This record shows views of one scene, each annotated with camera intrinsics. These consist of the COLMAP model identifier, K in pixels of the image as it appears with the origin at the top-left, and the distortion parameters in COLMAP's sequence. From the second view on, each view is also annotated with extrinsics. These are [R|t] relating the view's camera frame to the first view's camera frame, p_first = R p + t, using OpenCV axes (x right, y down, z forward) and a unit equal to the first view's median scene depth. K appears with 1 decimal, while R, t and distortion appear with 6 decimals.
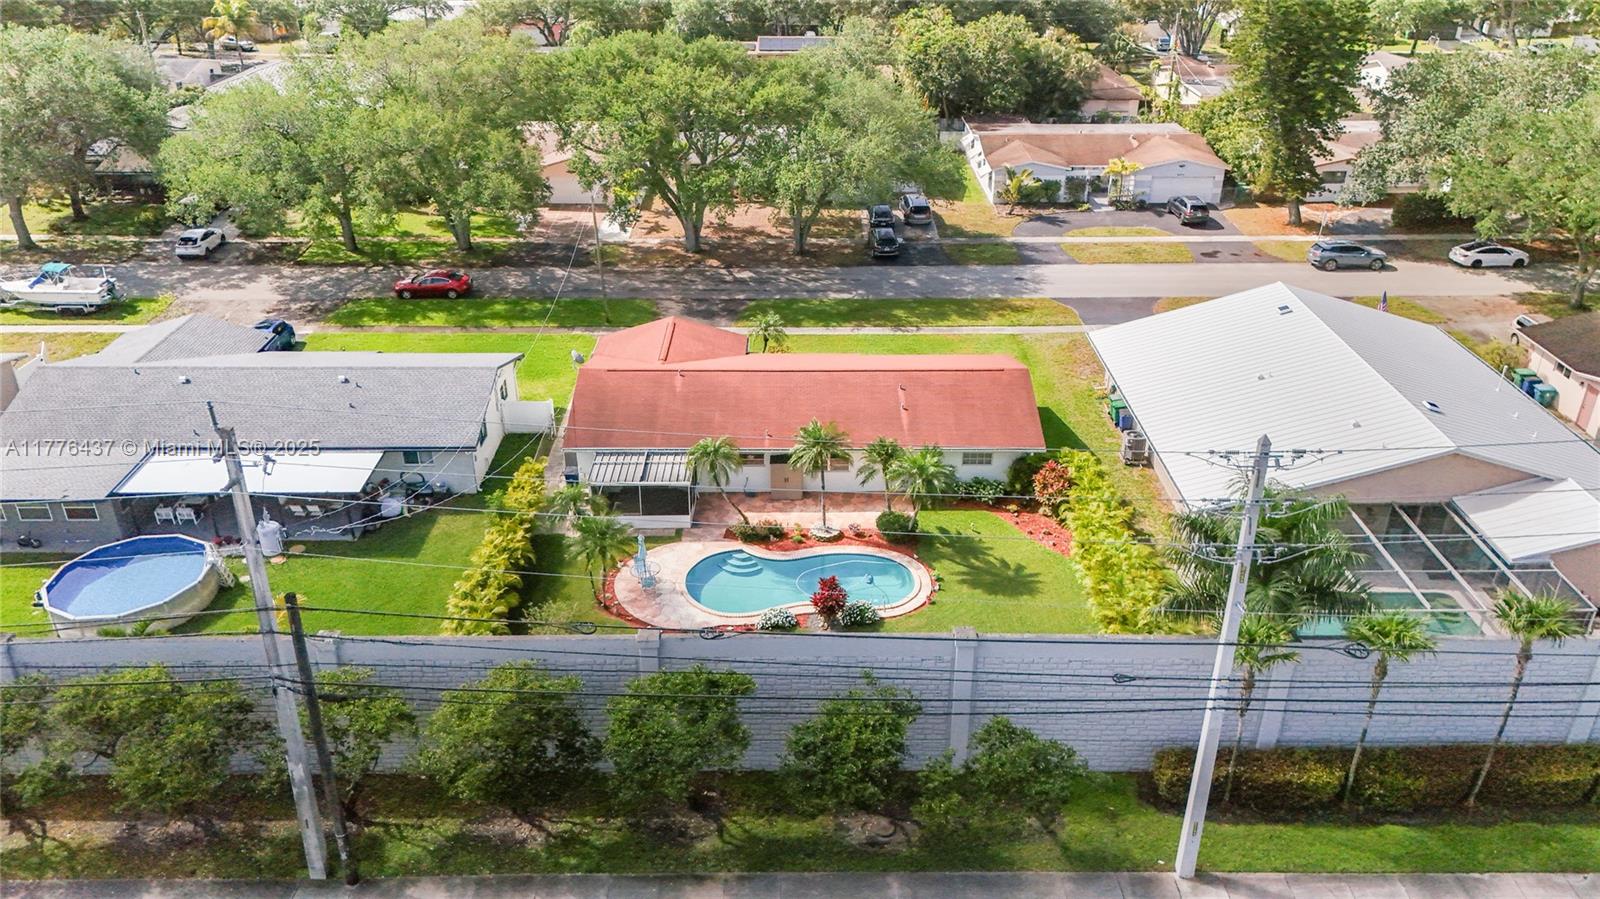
lens RADIAL K [[1180.3, 0, 805.7], [0, 1180.3, 458.4], [0, 0, 1]] dist [0.100968, -0.126044]
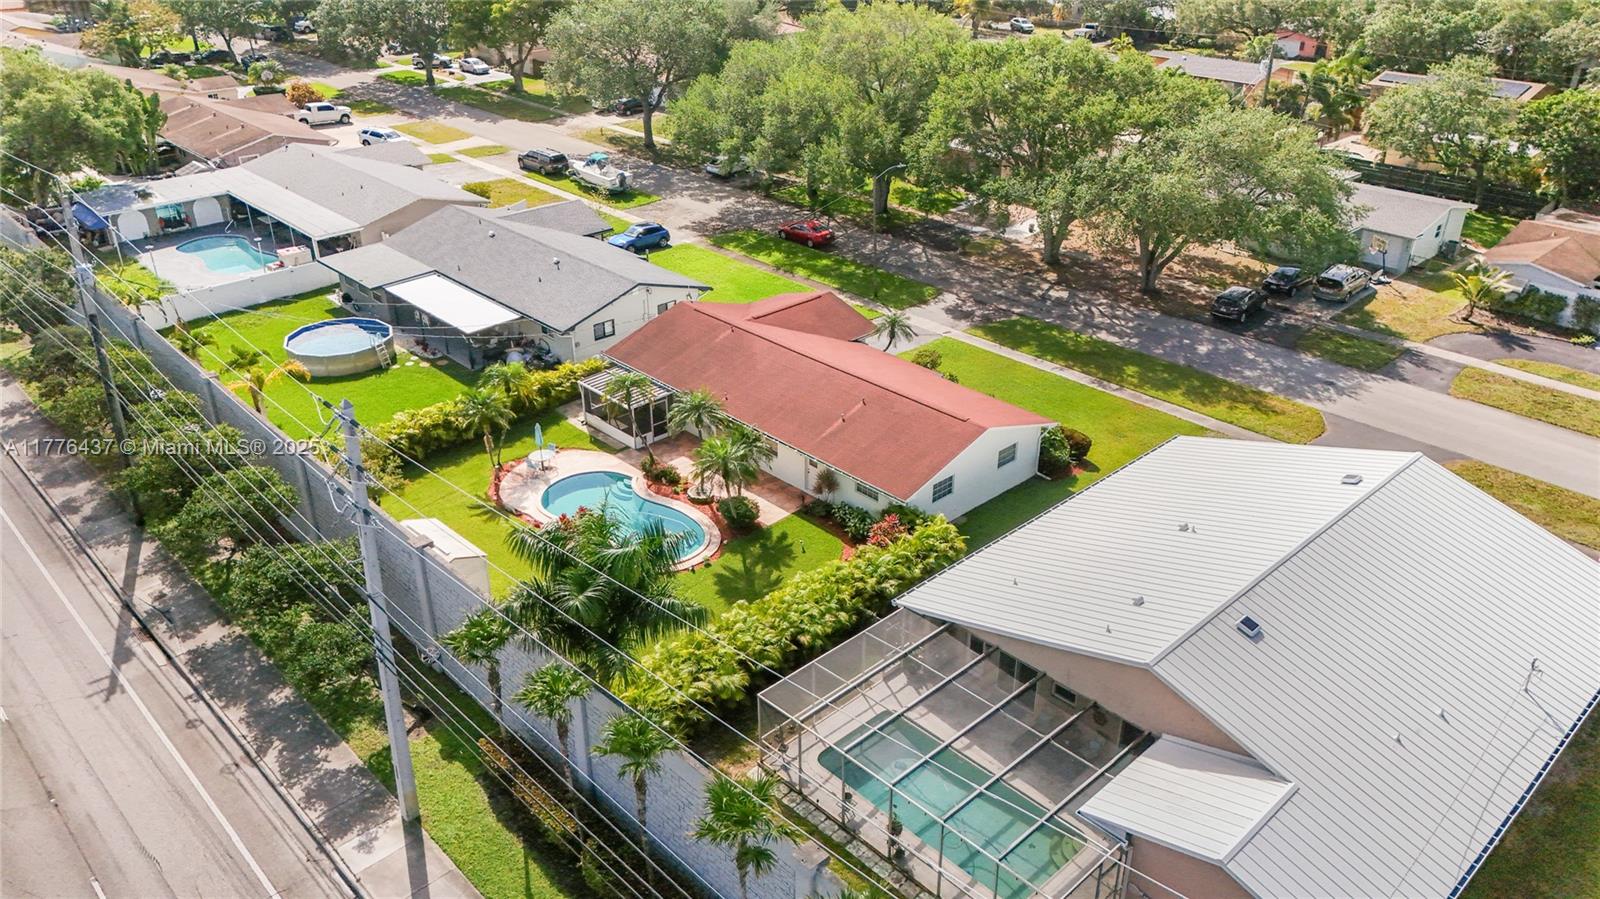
lens RADIAL K [[1180.3, 0, 805.7], [0, 1180.3, 458.4], [0, 0, 1]] dist [0.100968, -0.126044]
pose [[0.686940, 0.341250, -0.641608, 0.488500], [-0.342125, 0.930791, 0.128759, -0.088671], [0.641142, 0.131061, 0.756148, 0.165620]]
